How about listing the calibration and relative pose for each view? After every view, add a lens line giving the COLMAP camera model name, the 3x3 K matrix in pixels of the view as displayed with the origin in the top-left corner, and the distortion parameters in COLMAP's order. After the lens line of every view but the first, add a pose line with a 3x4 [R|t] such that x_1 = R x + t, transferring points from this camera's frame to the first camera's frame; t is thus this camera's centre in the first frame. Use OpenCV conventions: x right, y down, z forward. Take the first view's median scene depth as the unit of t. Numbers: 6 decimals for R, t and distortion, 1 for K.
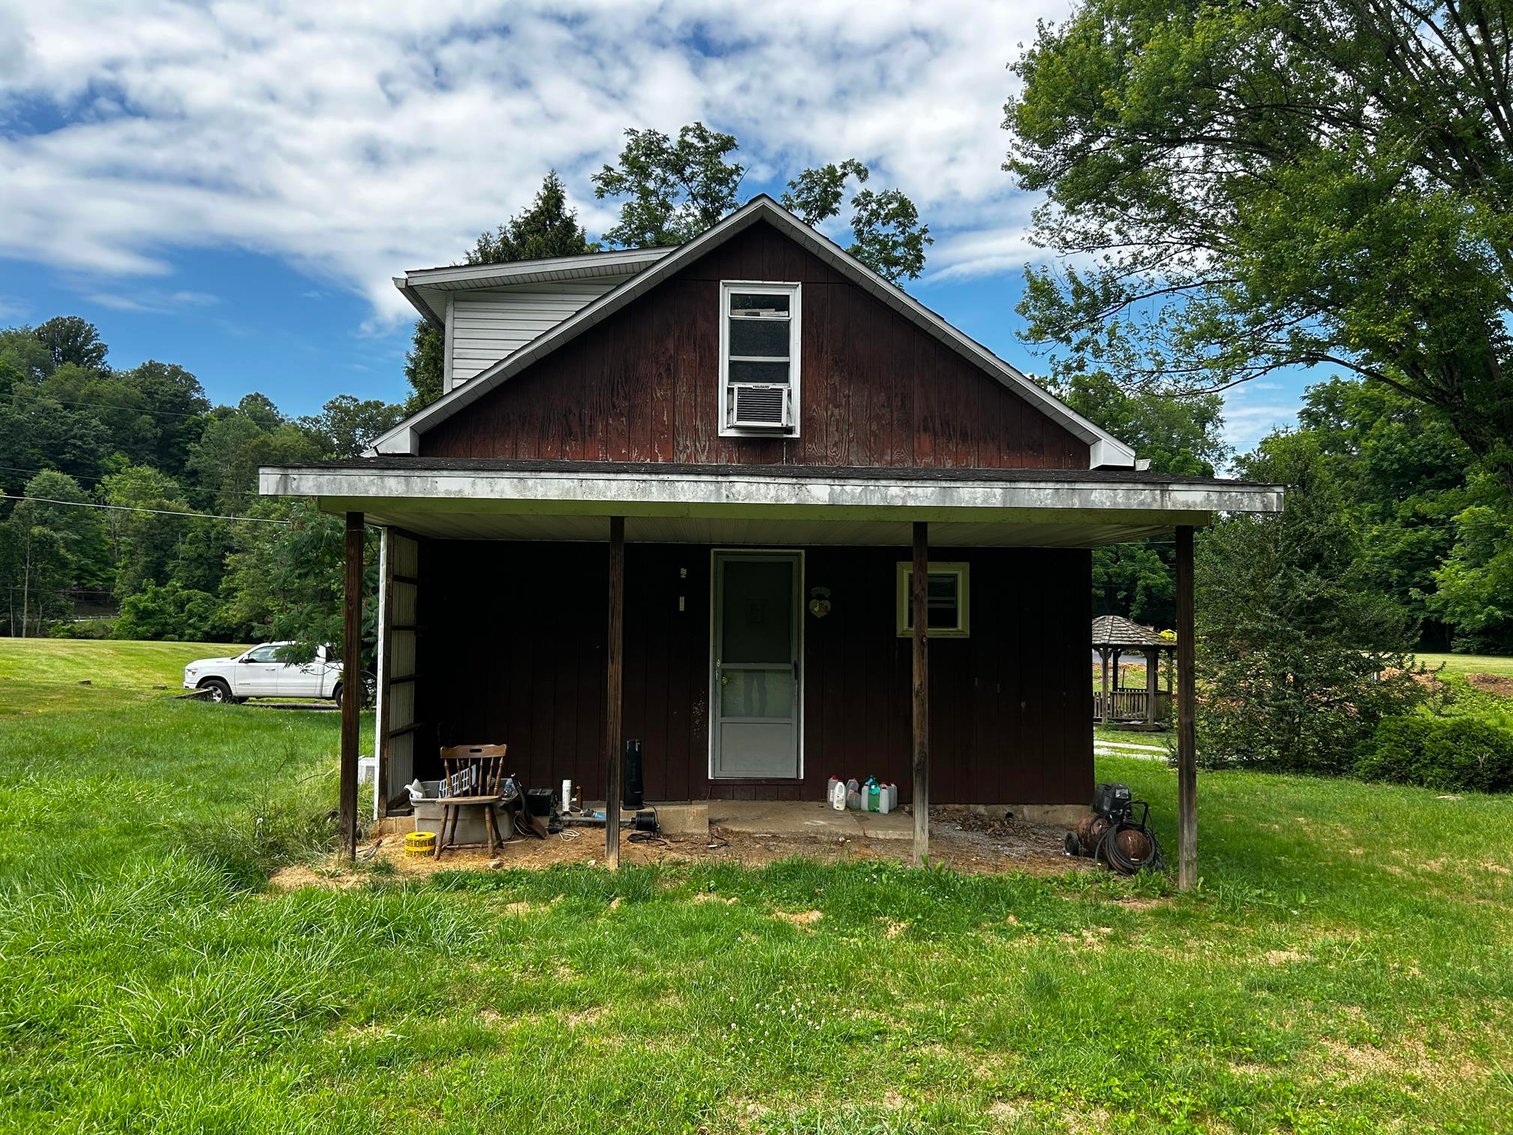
lens RADIAL K [[1147.2, 0, 763.5], [0, 1147.2, 572.0], [0, 0, 1]] dist [0.065399, -0.073804]
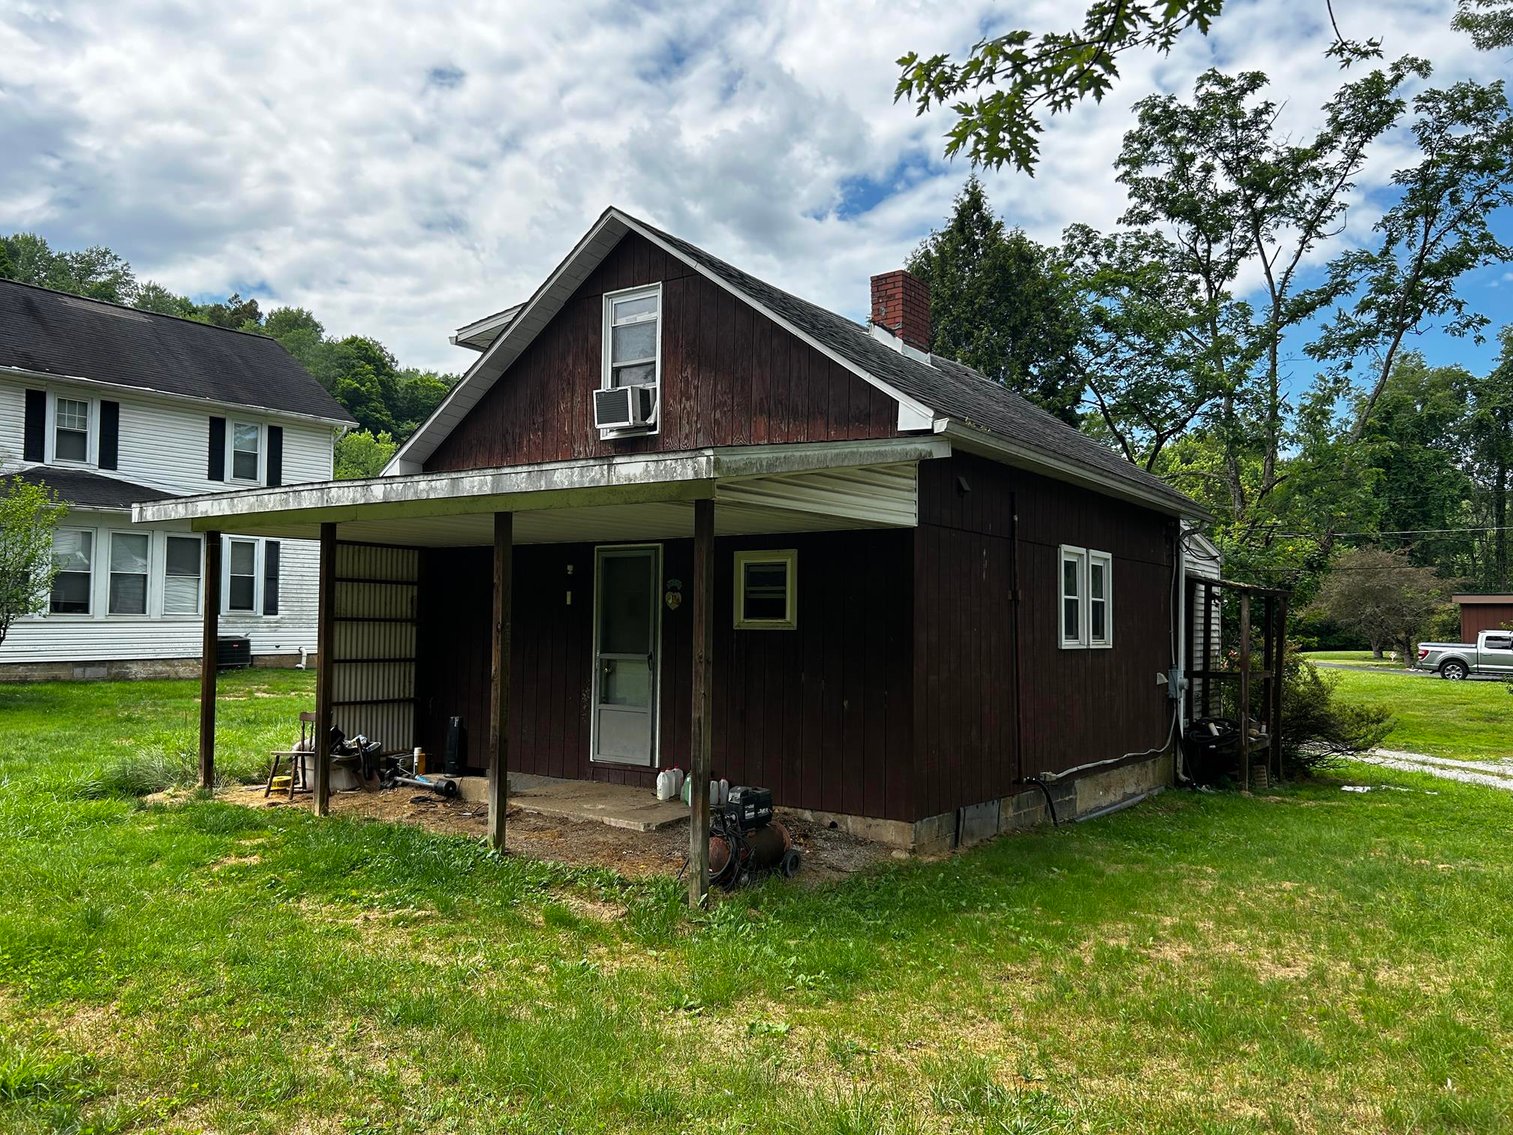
lens RADIAL K [[1147.2, 0, 763.5], [0, 1147.2, 572.0], [0, 0, 1]] dist [0.065399, -0.073804]
pose [[0.787431, -0.028731, -0.615733, 0.733171], [0.024895, 0.999580, -0.014804, 0.023593], [0.615900, -0.003671, 0.787816, 0.251946]]
